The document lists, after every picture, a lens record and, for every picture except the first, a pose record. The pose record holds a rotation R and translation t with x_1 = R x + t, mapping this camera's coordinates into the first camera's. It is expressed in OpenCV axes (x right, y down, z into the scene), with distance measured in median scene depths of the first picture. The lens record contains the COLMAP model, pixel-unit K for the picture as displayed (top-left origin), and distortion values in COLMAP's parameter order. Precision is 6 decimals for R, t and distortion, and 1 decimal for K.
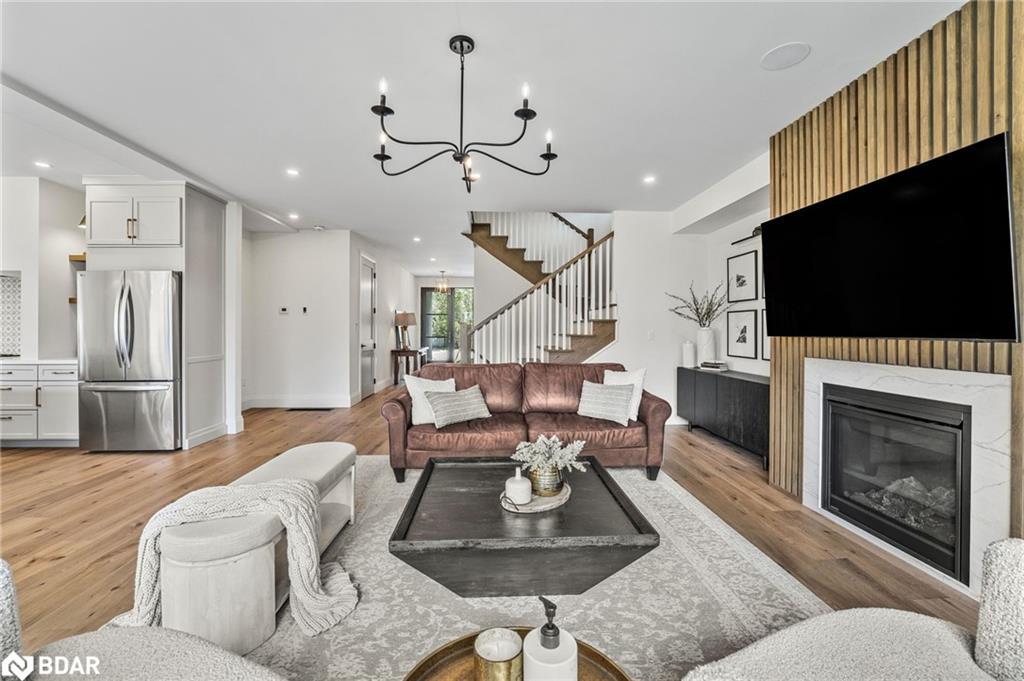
lens RADIAL K [[426.1, 0, 510.5], [0, 426.1, 329.0], [0, 0, 1]] dist [0.000422, 0.000287]
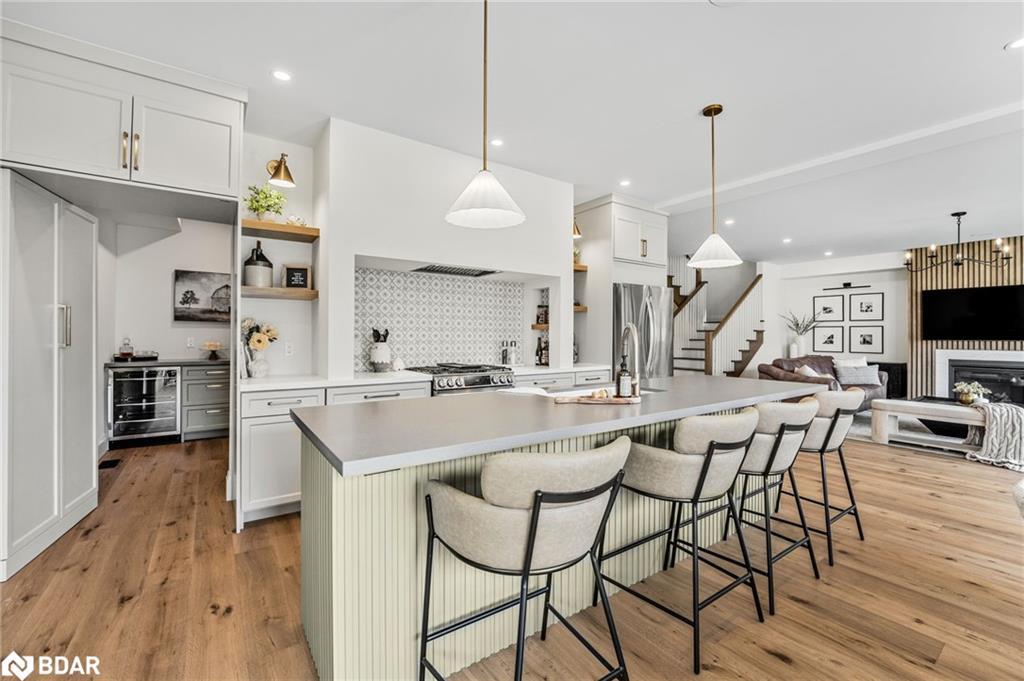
lens RADIAL K [[428.4, 0, 509.5], [0, 428.4, 334.8], [0, 0, 1]] dist [-0.028663, 0.006503]
pose [[0.840439, 0.002760, 0.541899, -2.055986], [-0.003347, 0.999994, 0.000096, -0.003613], [-0.541896, -0.001894, 0.840444, 0.270621]]
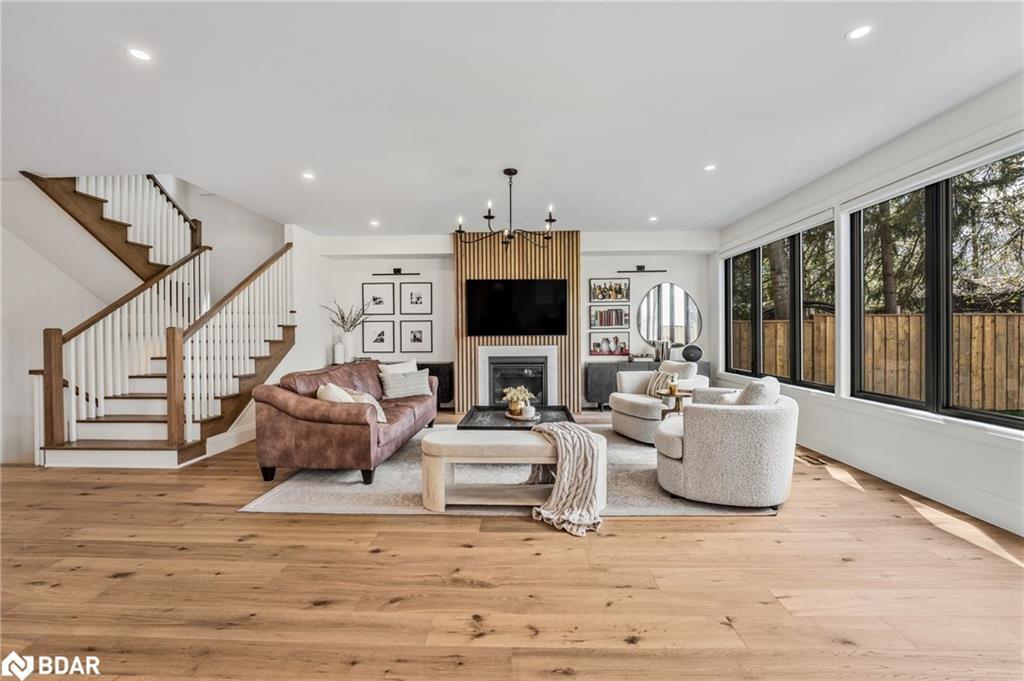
lens RADIAL K [[426.1, 0, 510.5], [0, 426.1, 329.0], [0, 0, 1]] dist [0.000422, 0.000287]
pose [[0.083434, 0.006773, 0.996490, -1.149291], [0.007881, 0.999941, -0.007456, -0.000379], [-0.996482, 0.008475, 0.083375, 0.535031]]
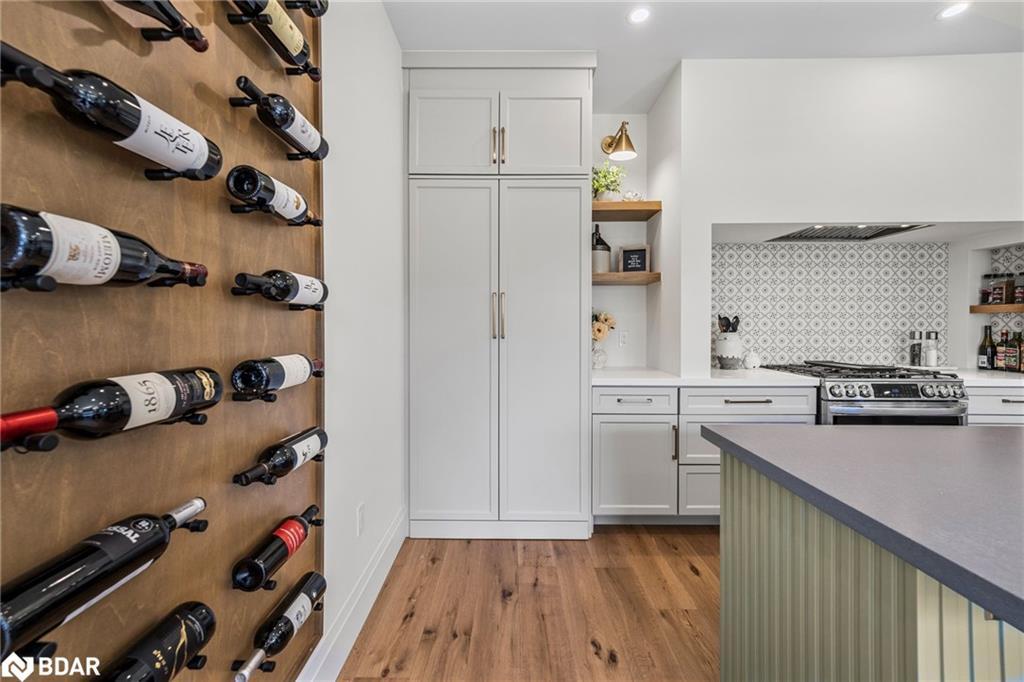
lens RADIAL K [[426.1, 0, 510.5], [0, 426.1, 329.5], [0, 0, 1]] dist [0.000422, 0.000287]
pose [[0.998317, -0.002574, -0.057944, -2.133098], [0.003225, 0.999933, 0.011148, -0.000784], [0.057911, -0.011316, 0.998258, 0.437301]]
